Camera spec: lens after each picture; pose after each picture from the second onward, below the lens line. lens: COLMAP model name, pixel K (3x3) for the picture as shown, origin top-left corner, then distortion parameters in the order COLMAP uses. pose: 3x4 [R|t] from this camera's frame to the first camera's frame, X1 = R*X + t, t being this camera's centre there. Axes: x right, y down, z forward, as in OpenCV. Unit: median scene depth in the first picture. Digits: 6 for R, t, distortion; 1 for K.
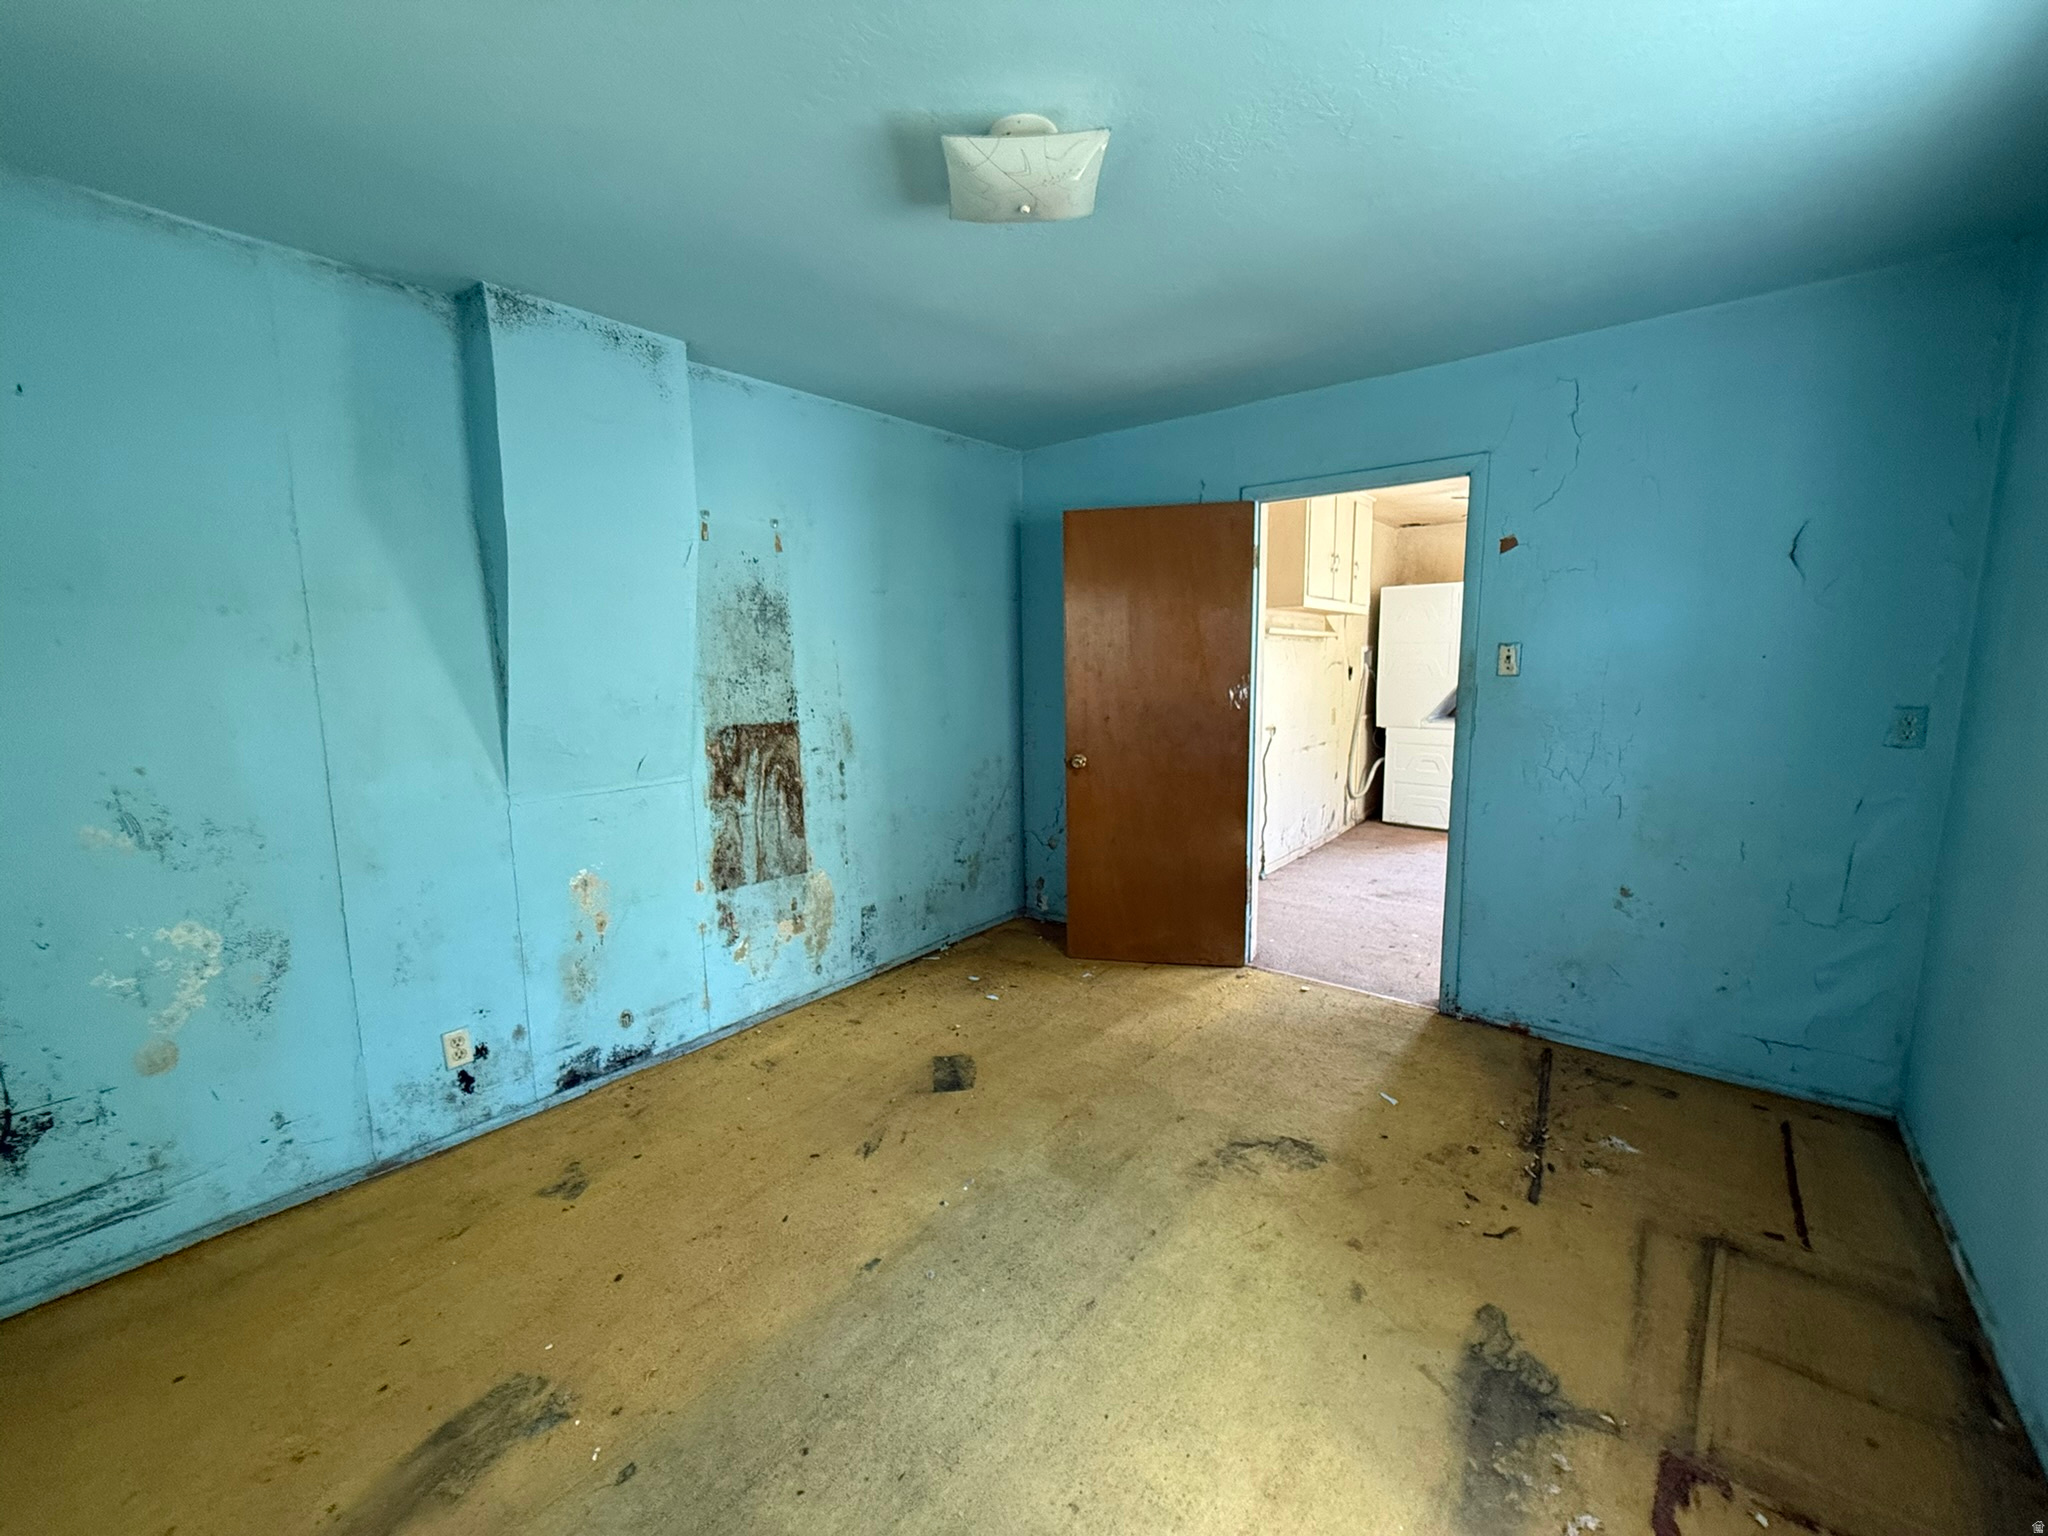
lens RADIAL K [[813.5, 0, 1024.0], [0, 813.5, 768.0], [0, 0, 1]] dist [0.001540, 0.000221]
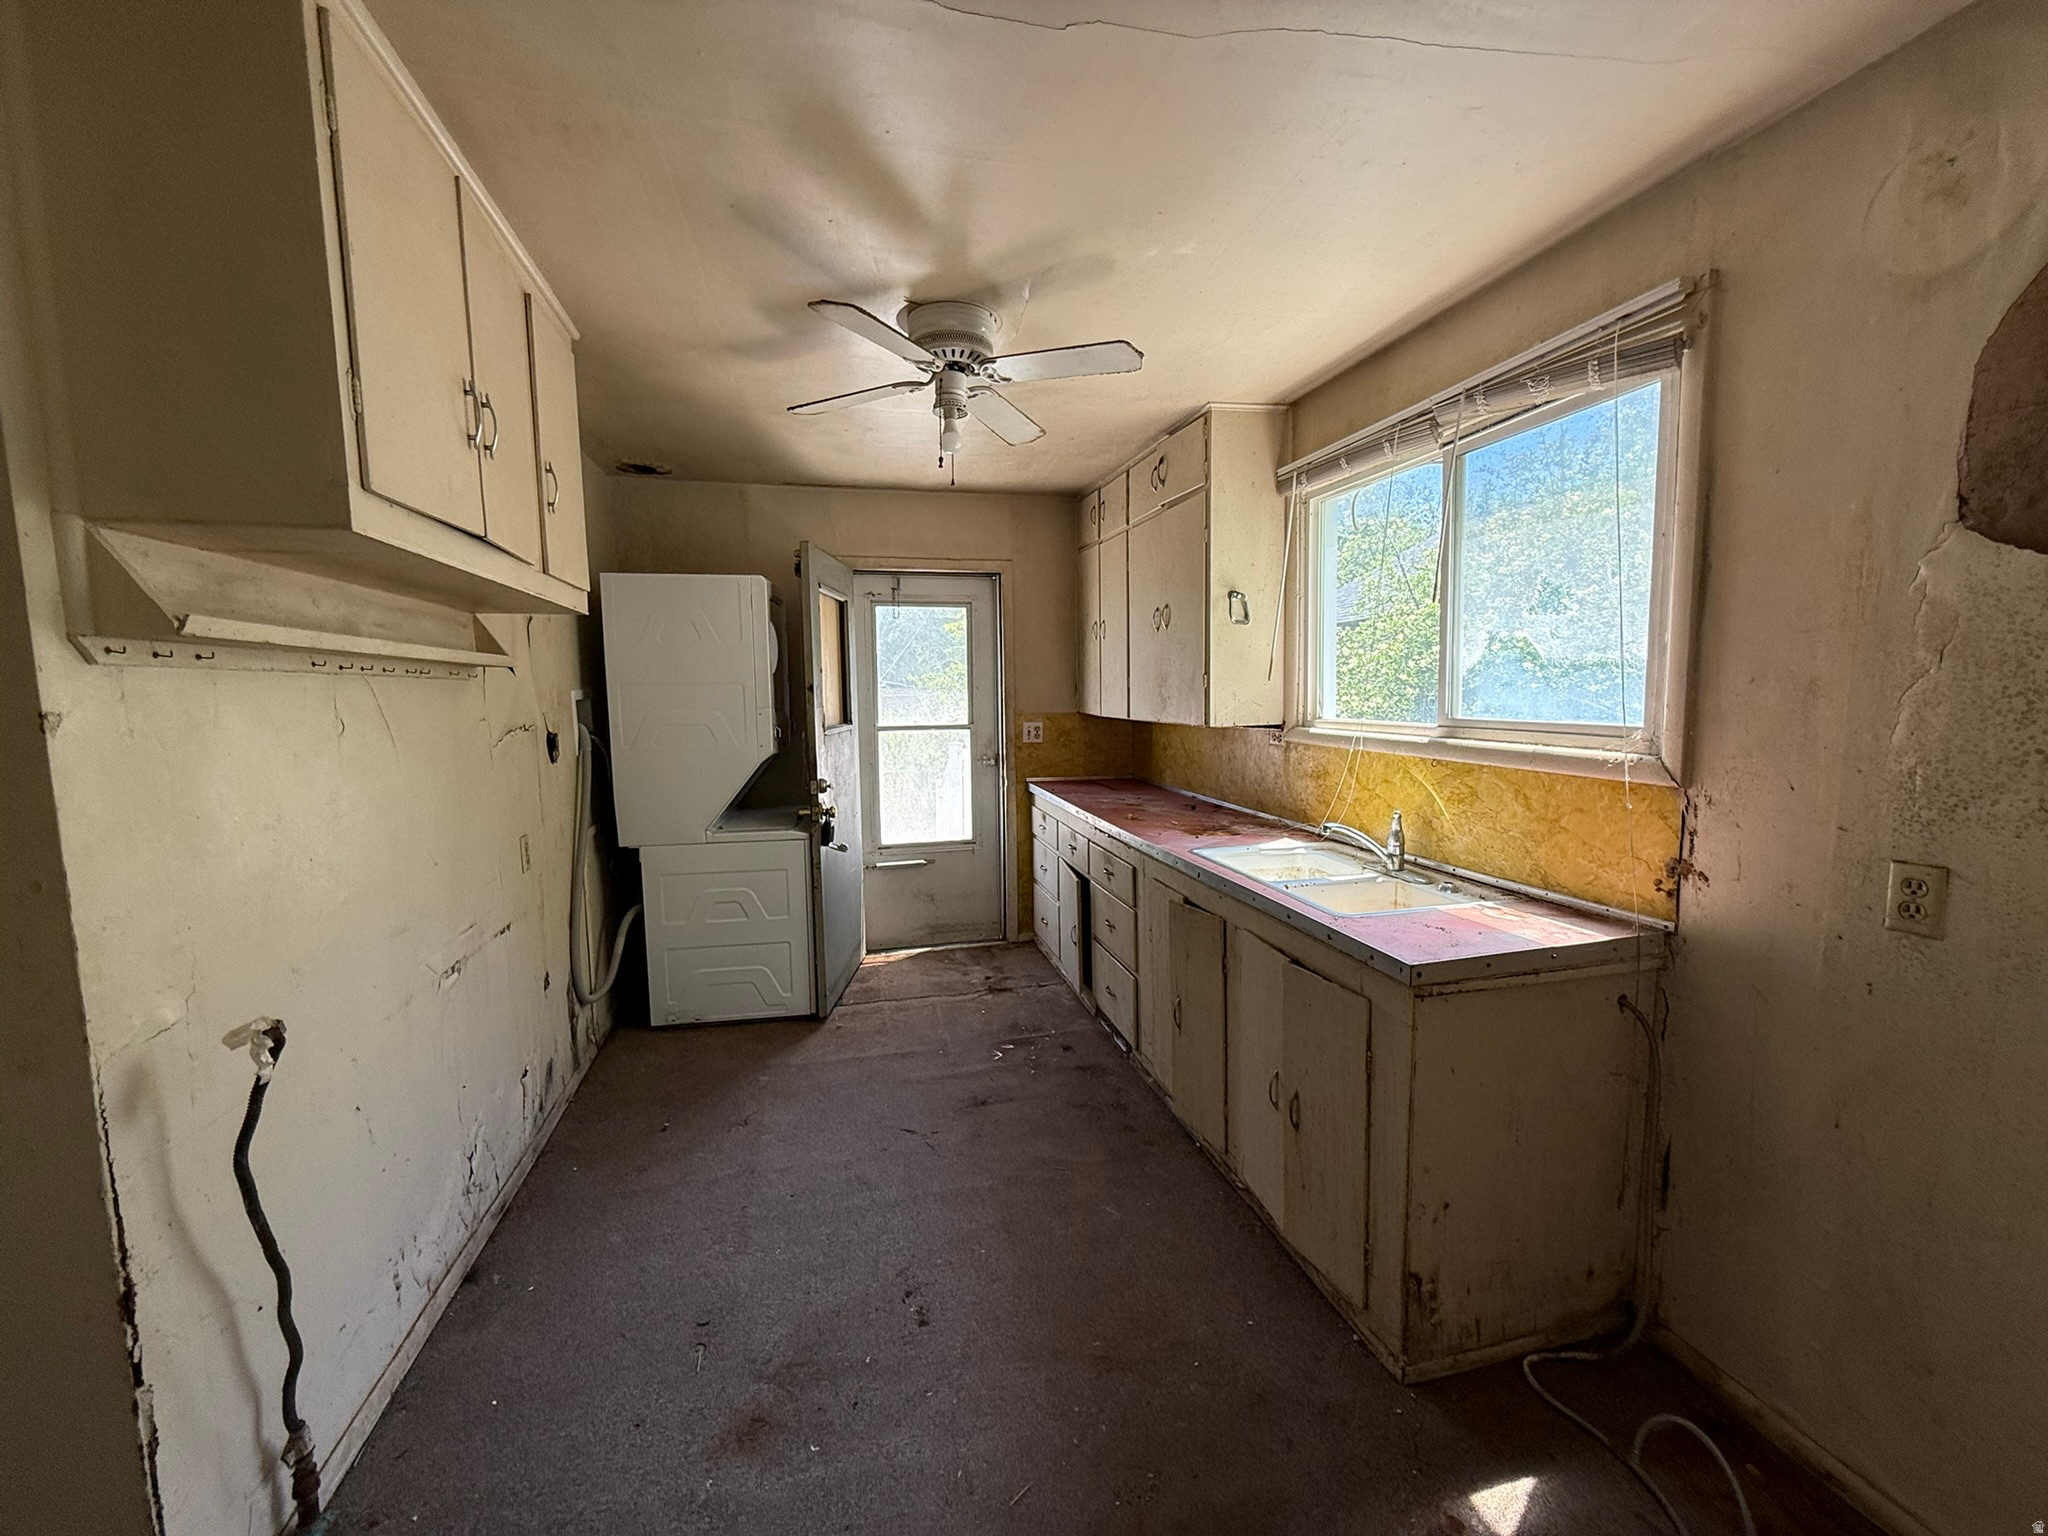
lens RADIAL K [[813.5, 0, 1024.0], [0, 813.5, 768.0], [0, 0, 1]] dist [0.001540, 0.000221]
pose [[0.599443, -0.073253, 0.797059, 0.190856], [0.108029, 0.994096, 0.010117, -0.079451], [-0.793094, 0.080040, 0.603817, 0.504617]]
